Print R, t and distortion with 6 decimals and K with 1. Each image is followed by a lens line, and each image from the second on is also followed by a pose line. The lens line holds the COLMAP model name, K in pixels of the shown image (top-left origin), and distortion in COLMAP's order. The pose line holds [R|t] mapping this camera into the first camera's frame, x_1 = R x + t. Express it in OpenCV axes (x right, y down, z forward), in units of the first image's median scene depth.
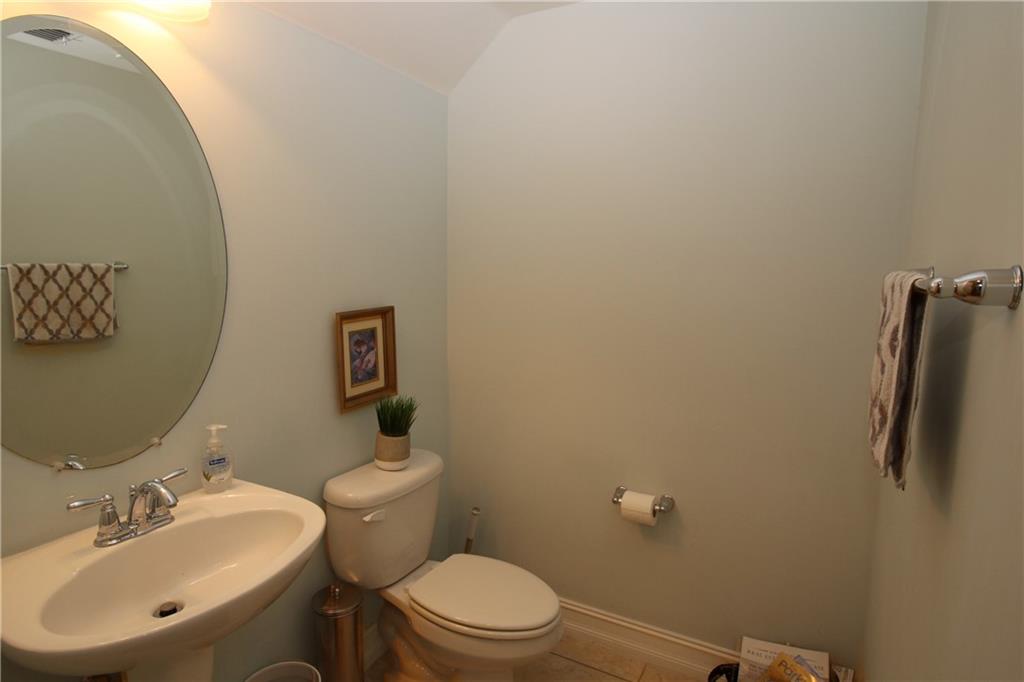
lens RADIAL K [[578.8, 0, 512.6], [0, 578.8, 336.2], [0, 0, 1]] dist [0.150354, -0.000124]
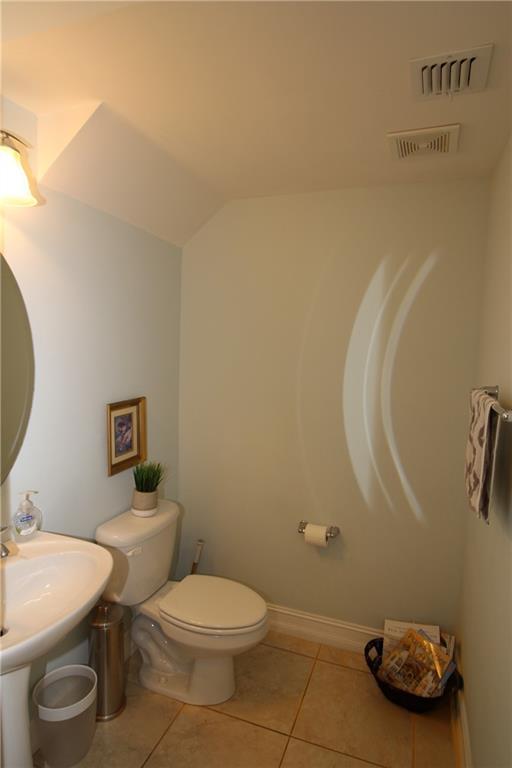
lens RADIAL K [[434.1, 0, 256.0], [0, 434.1, 384.0], [0, 0, 1]] dist [0.150354, -0.000124]
pose [[0.989831, 0.004940, 0.142163, -0.099658], [-0.000247, 0.999455, -0.033012, -0.053152], [-0.142248, 0.032641, 0.989293, -0.089924]]
